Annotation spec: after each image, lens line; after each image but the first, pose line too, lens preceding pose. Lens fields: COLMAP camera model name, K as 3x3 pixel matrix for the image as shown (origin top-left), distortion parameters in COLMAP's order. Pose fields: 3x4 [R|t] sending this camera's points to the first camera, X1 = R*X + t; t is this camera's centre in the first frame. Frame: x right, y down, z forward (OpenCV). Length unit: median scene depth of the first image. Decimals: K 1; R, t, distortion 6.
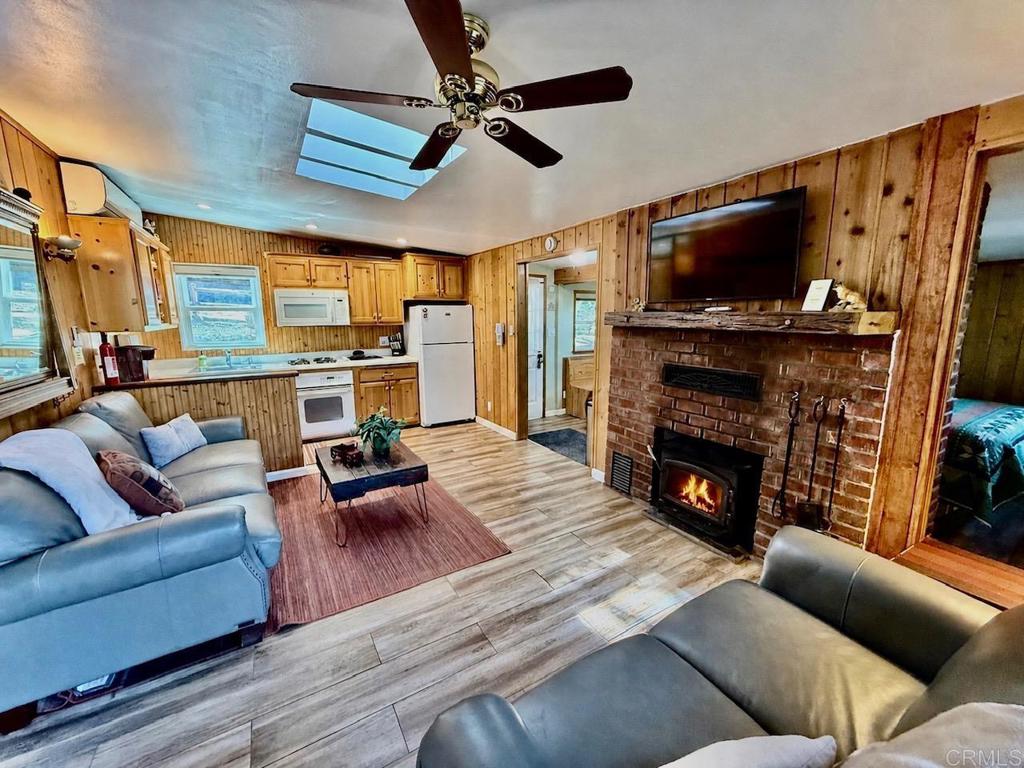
lens RADIAL K [[404.5, 0, 513.7], [0, 404.5, 382.4], [0, 0, 1]] dist [-0.003195, -0.000192]
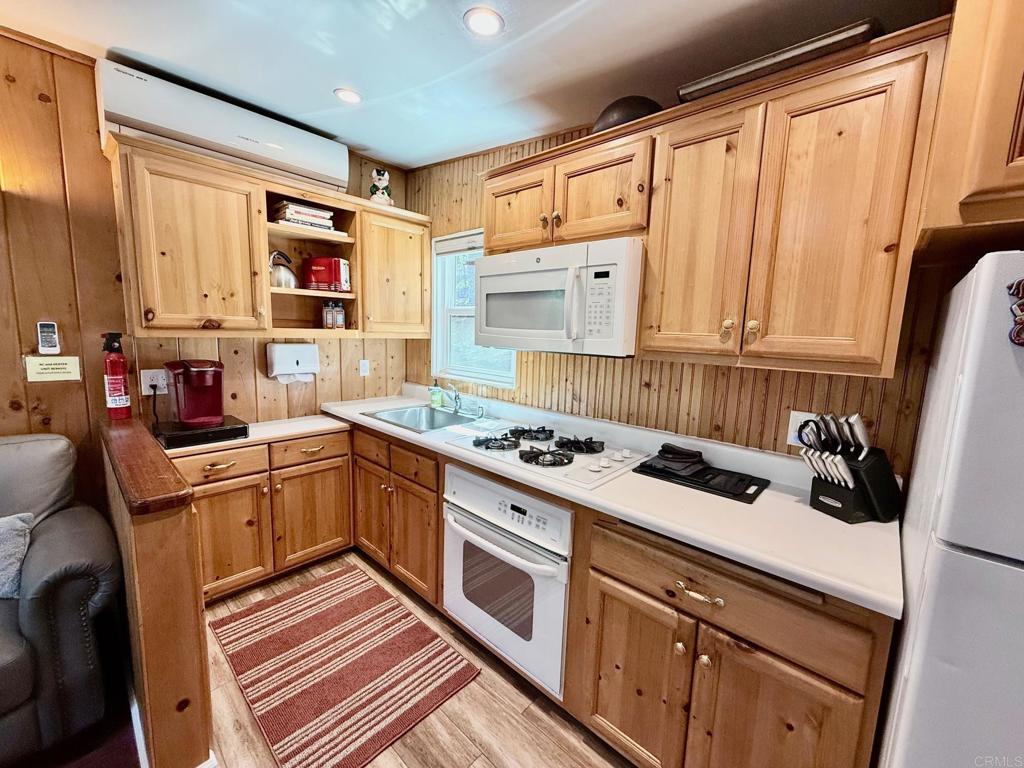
lens RADIAL K [[404.5, 0, 516.0], [0, 404.5, 383.7], [0, 0, 1]] dist [-0.003195, -0.000192]
pose [[0.282213, 0.138990, -0.949230, -0.151852], [-0.191950, 0.977622, 0.086079, -0.135209], [0.939953, 0.157912, 0.302577, 0.856013]]
